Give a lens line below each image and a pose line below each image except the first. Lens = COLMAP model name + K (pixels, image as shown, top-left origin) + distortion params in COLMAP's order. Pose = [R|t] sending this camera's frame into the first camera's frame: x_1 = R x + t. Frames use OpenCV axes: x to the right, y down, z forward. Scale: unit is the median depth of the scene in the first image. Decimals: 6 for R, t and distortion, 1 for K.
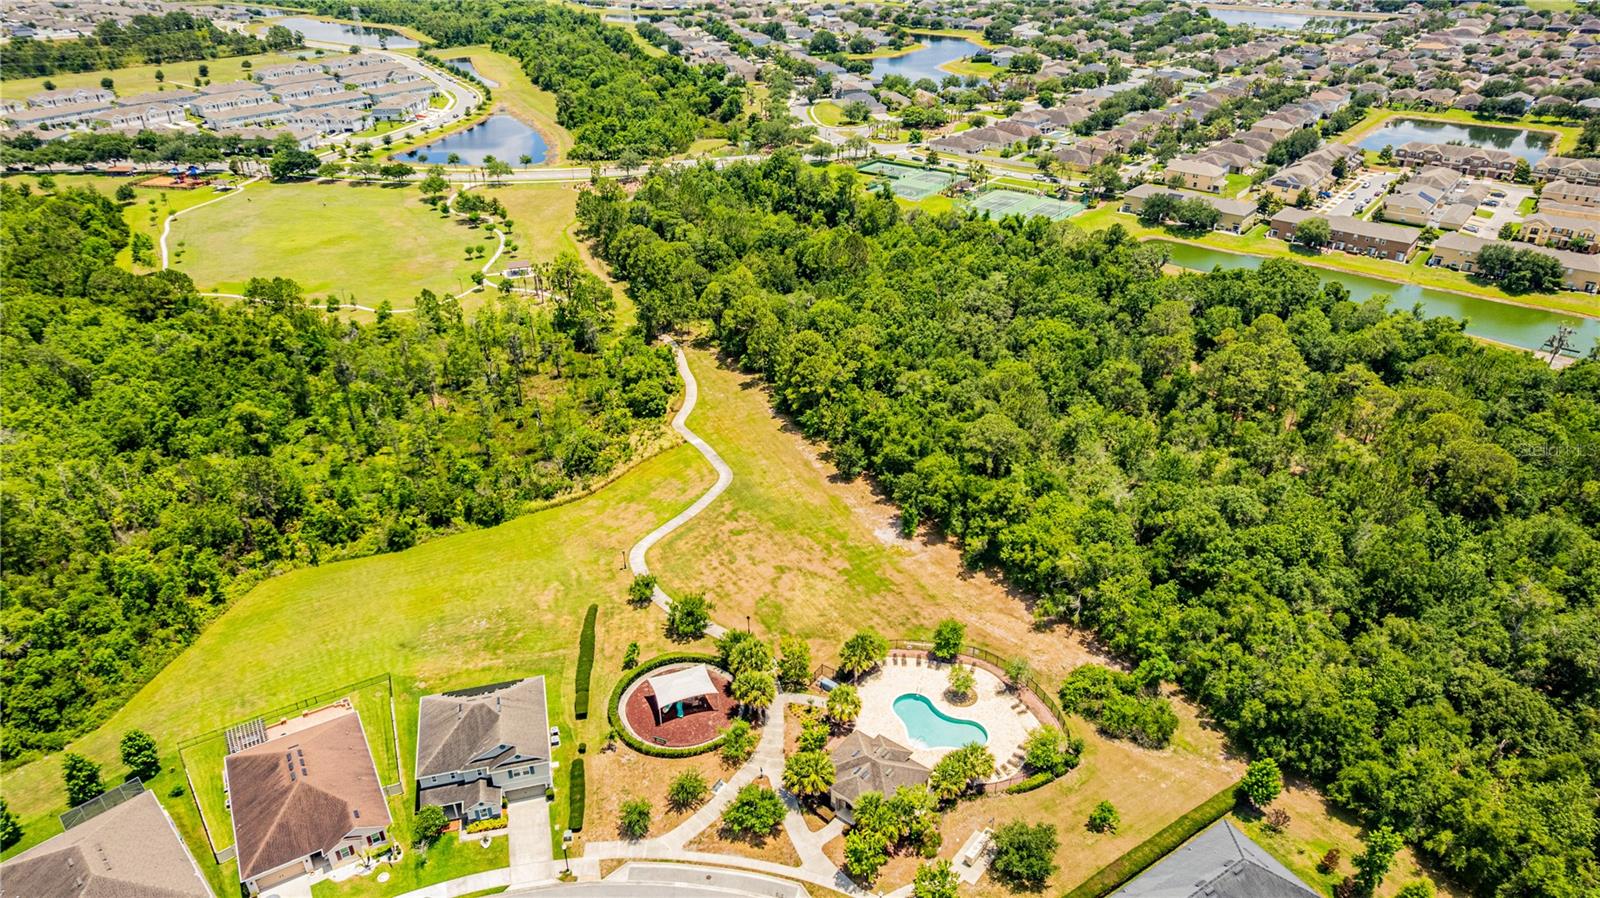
lens RADIAL K [[1107.3, 0, 800.1], [0, 1107.3, 451.2], [0, 0, 1]] dist [-0.040346, 0.011277]
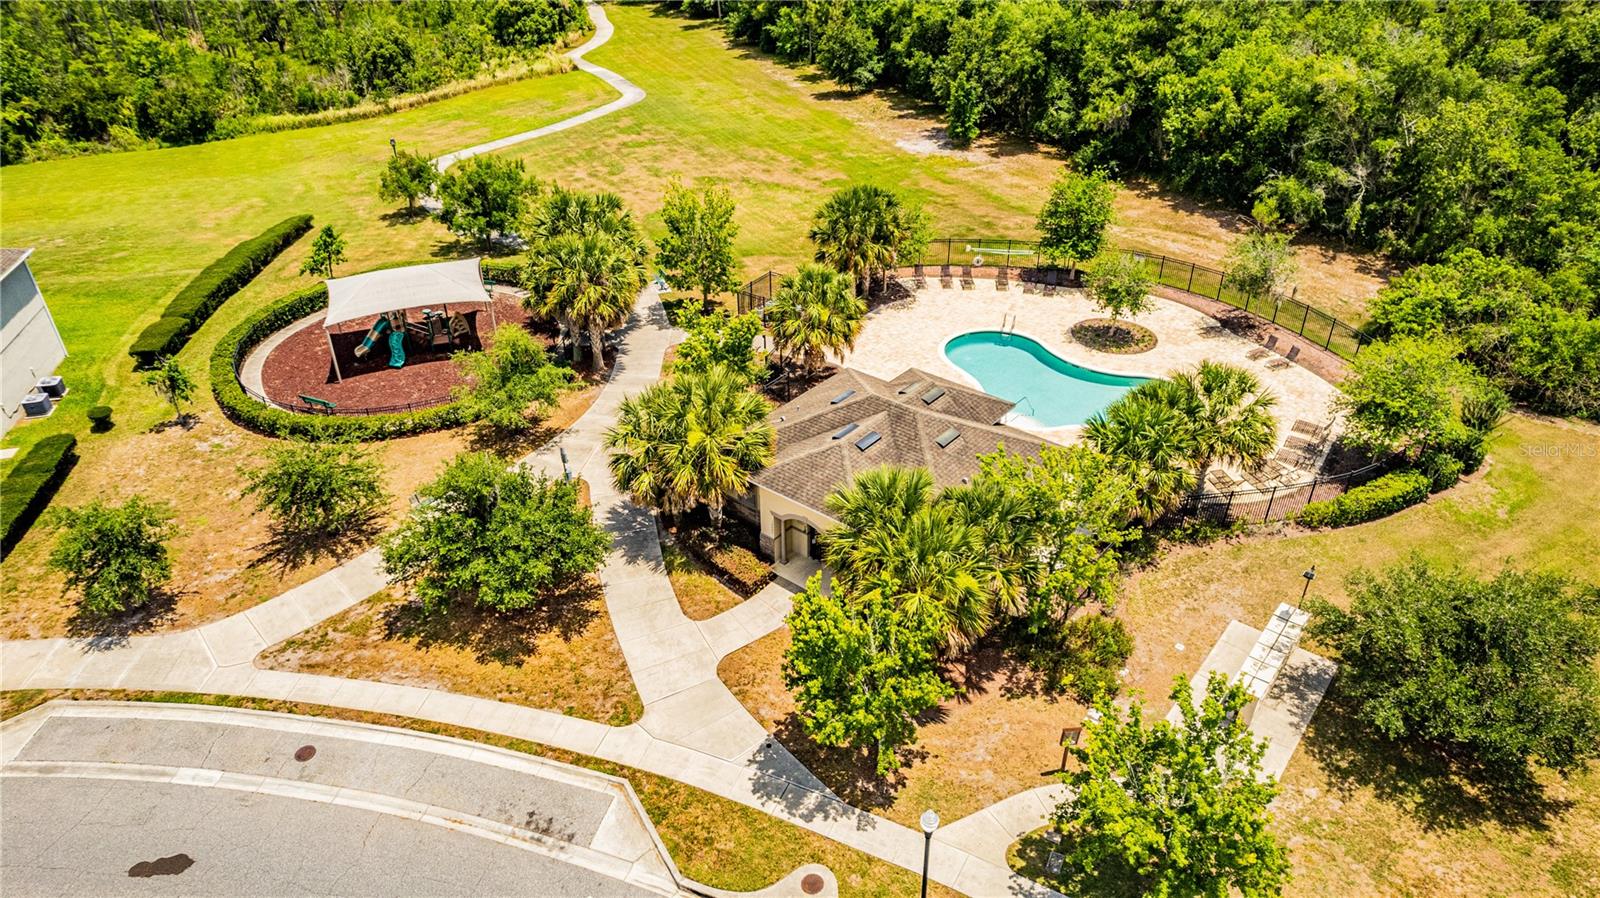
lens RADIAL K [[1107.3, 0, 798.3], [0, 1107.3, 447.3], [0, 0, 1]] dist [-0.040346, 0.011277]
pose [[0.999862, 0.007793, -0.014641, 0.043323], [-0.007048, 0.998710, 0.050288, 0.278022], [0.015014, -0.050178, 0.998627, 0.687552]]
